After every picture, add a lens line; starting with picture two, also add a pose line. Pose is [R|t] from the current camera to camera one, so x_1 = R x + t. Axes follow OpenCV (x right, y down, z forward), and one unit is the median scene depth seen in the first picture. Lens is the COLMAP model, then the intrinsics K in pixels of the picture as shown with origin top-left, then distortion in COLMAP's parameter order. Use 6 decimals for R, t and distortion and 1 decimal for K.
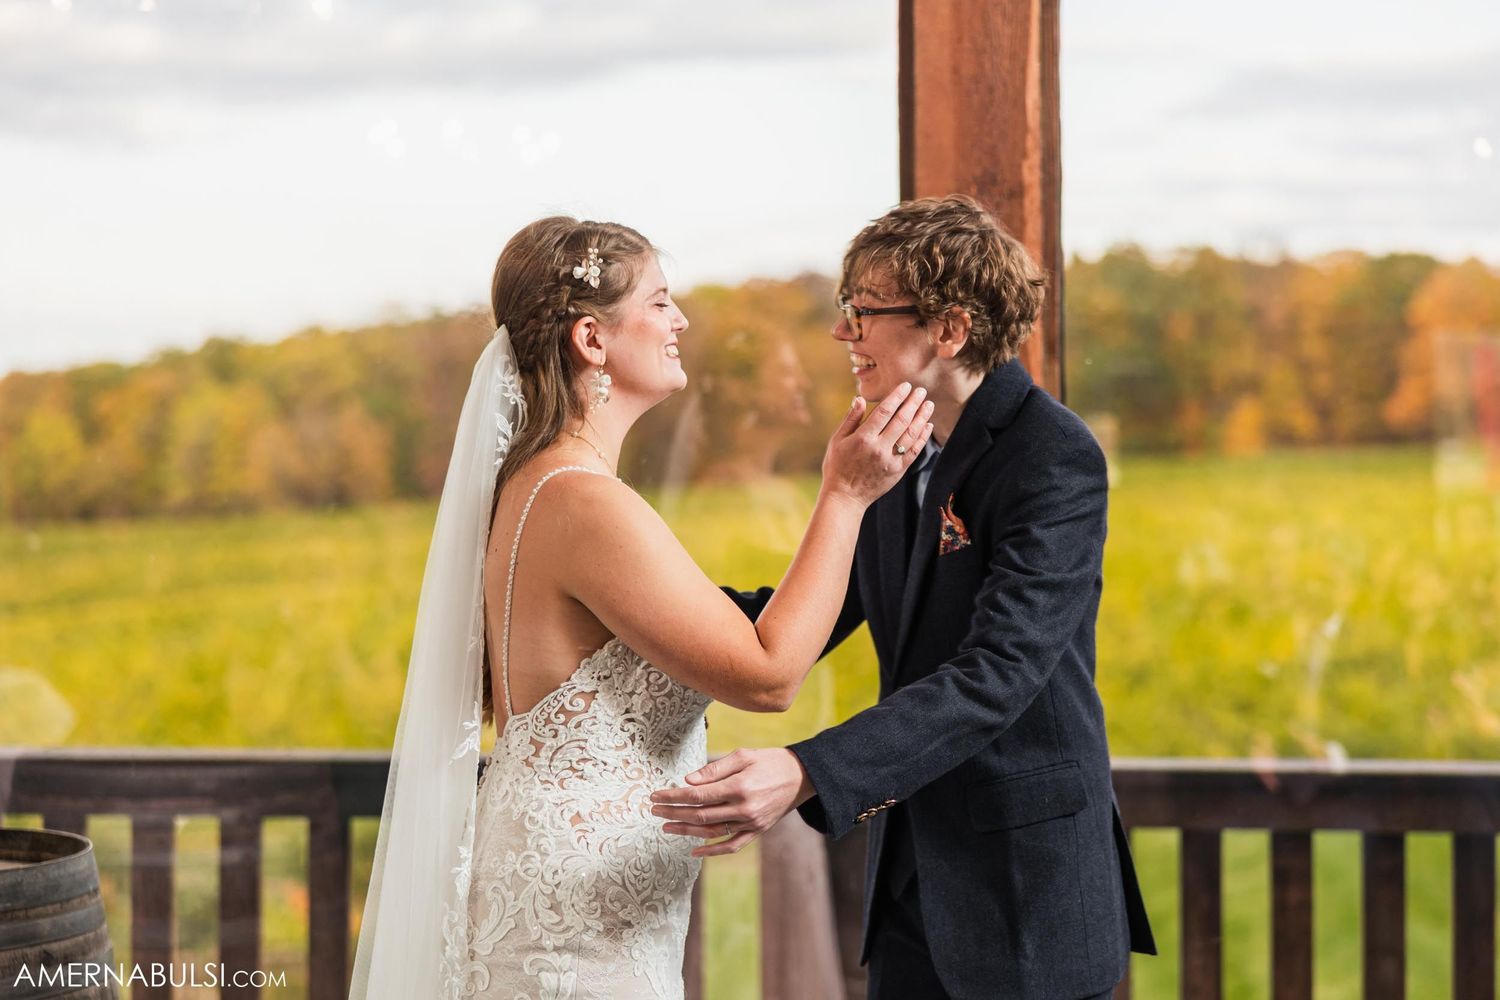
lens RADIAL K [[2970.3, 0, 780.8], [0, 2970.3, 525.3], [0, 0, 1]] dist [0.010898, 0.083232]
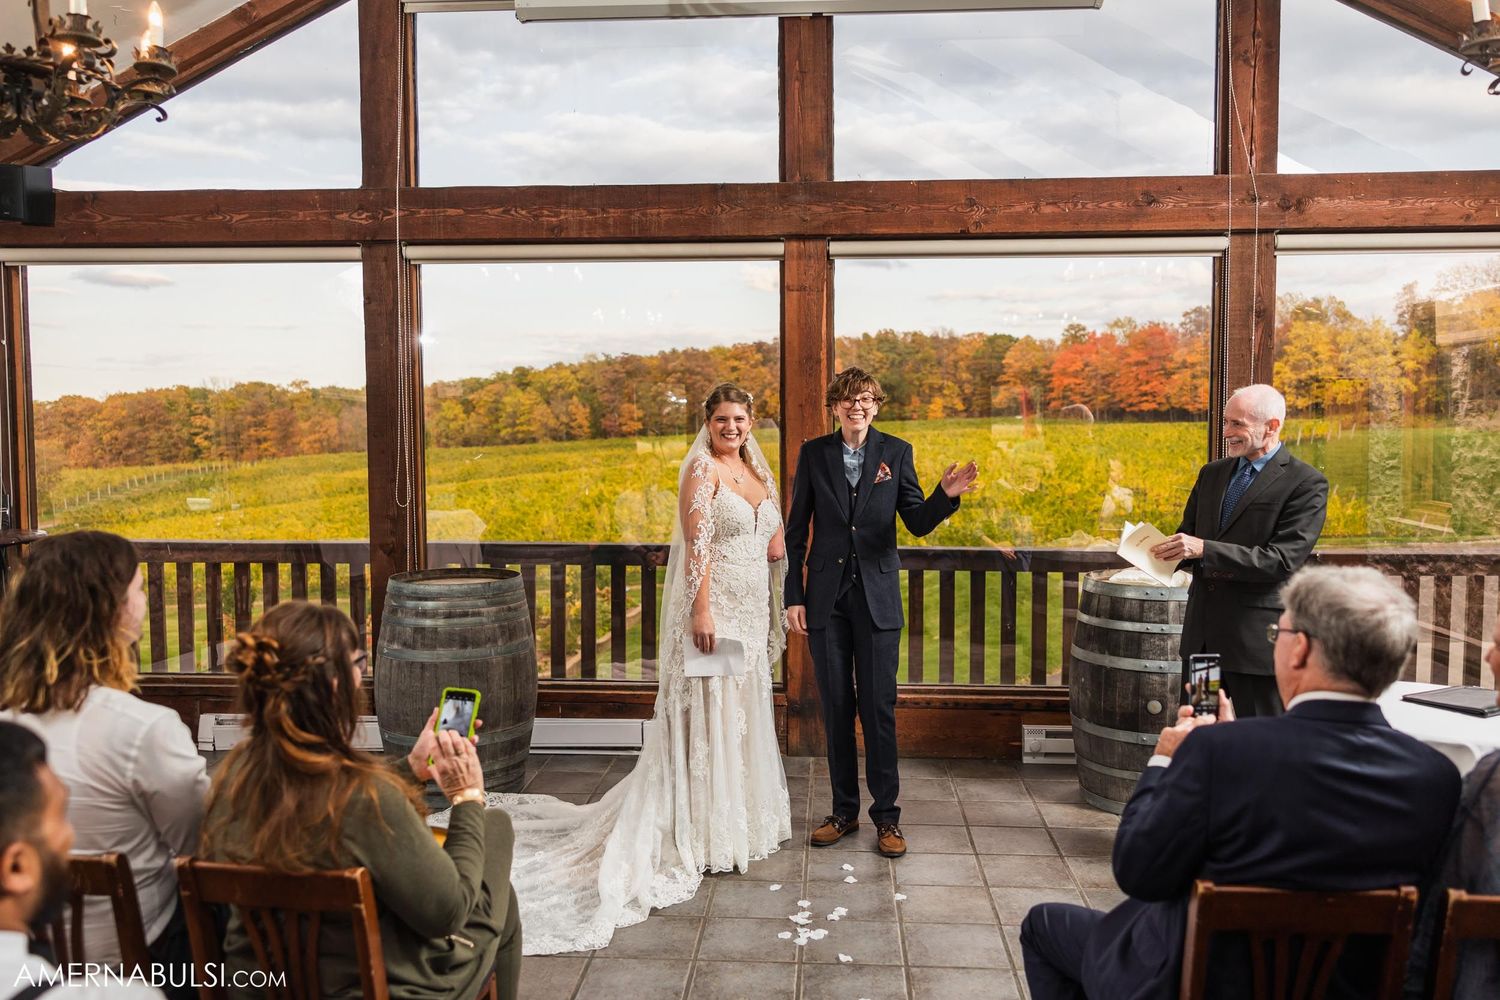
lens RADIAL K [[1208.5, 0, 749.6], [0, 1208.5, 500.0], [0, 0, 1]] dist [0.013800, -0.005369]
pose [[0.999998, 0.001832, 0.001073, 0.006569], [-0.001879, 0.998980, 0.045125, -0.022749], [-0.000989, -0.045127, 0.998981, -0.219489]]
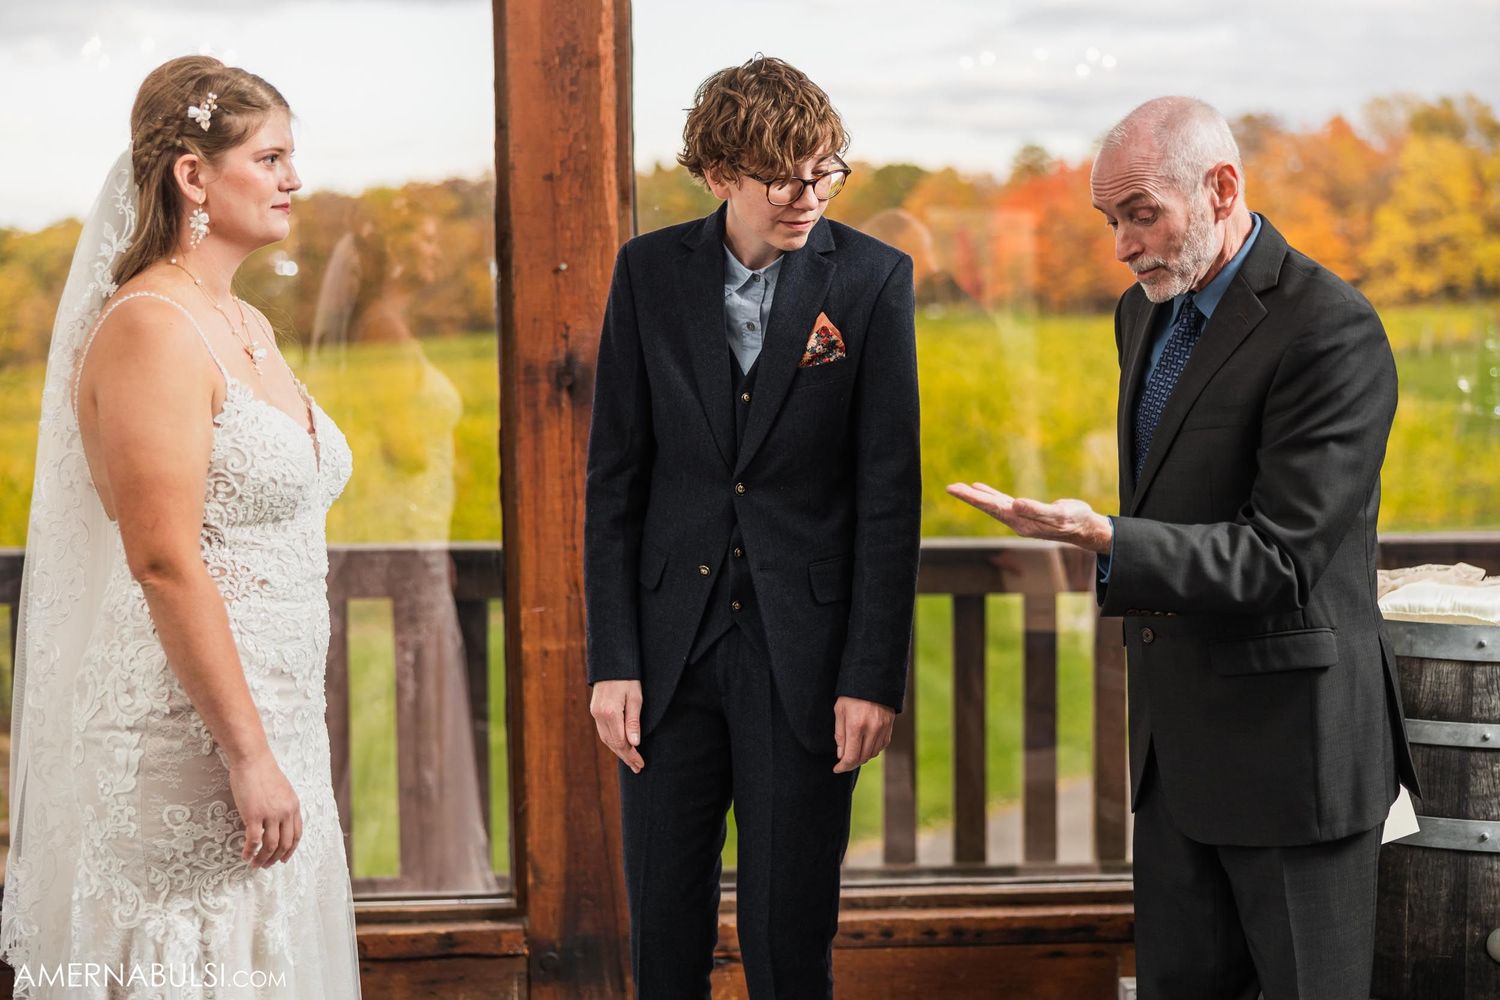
lens RADIAL K [[2220.4, 0, 742.3], [0, 2220.4, 496.1], [0, 0, 1]] dist [0.000972, 0.049333]
pose [[0.990770, -0.016776, 0.134510, 0.014615], [0.009164, 0.998331, 0.057012, 0.008610], [-0.135242, -0.055253, 0.989271, 0.100170]]
